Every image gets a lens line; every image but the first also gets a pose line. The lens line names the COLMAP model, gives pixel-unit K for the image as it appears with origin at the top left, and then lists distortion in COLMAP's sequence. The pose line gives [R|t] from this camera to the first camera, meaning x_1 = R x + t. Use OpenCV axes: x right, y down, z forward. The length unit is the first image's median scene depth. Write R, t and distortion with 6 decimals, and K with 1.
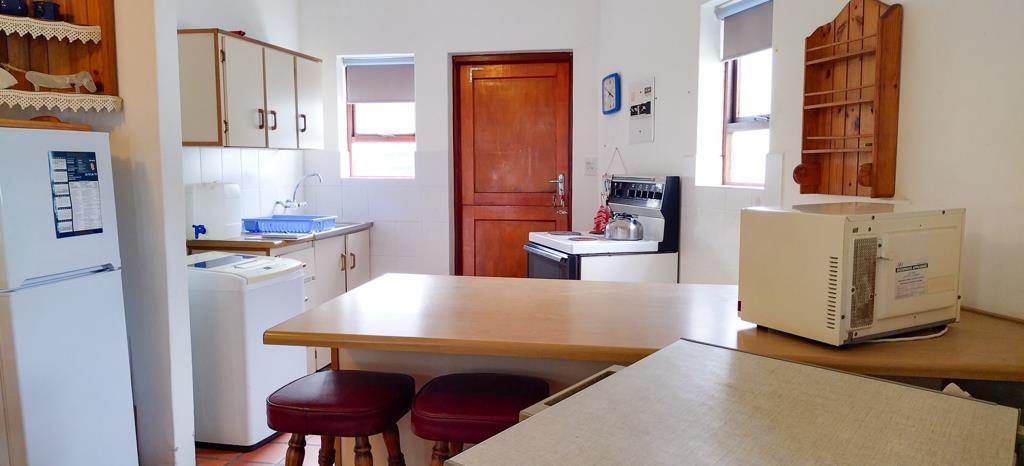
lens RADIAL K [[735.0, 0, 512.0], [0, 735.0, 233.0], [0, 0, 1]] dist [-0.000065, -0.000025]
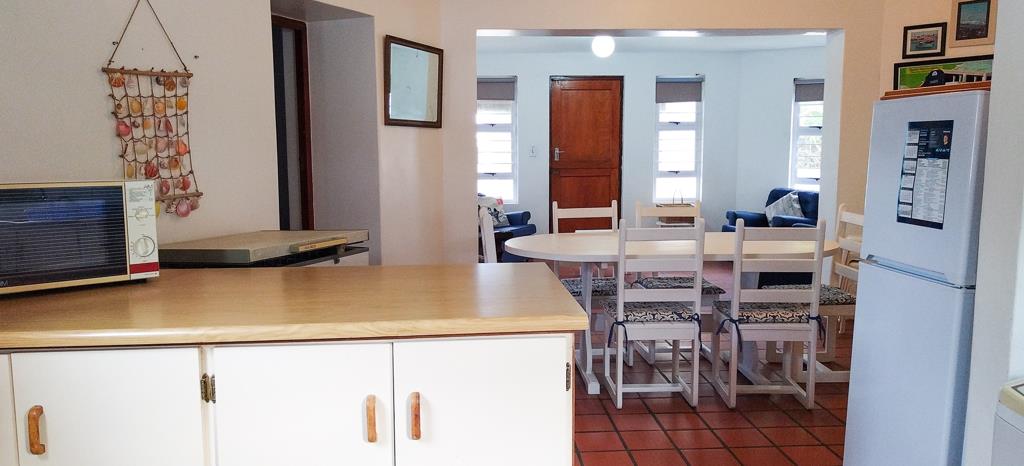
lens RADIAL K [[735.0, 0, 512.0], [0, 735.0, 233.0], [0, 0, 1]] dist [-0.000065, -0.000025]
pose [[-0.964557, 0.033530, -0.261736, 0.056446], [-0.023373, 0.977138, 0.211315, -0.149740], [0.262837, 0.209943, -0.941722, 1.654824]]
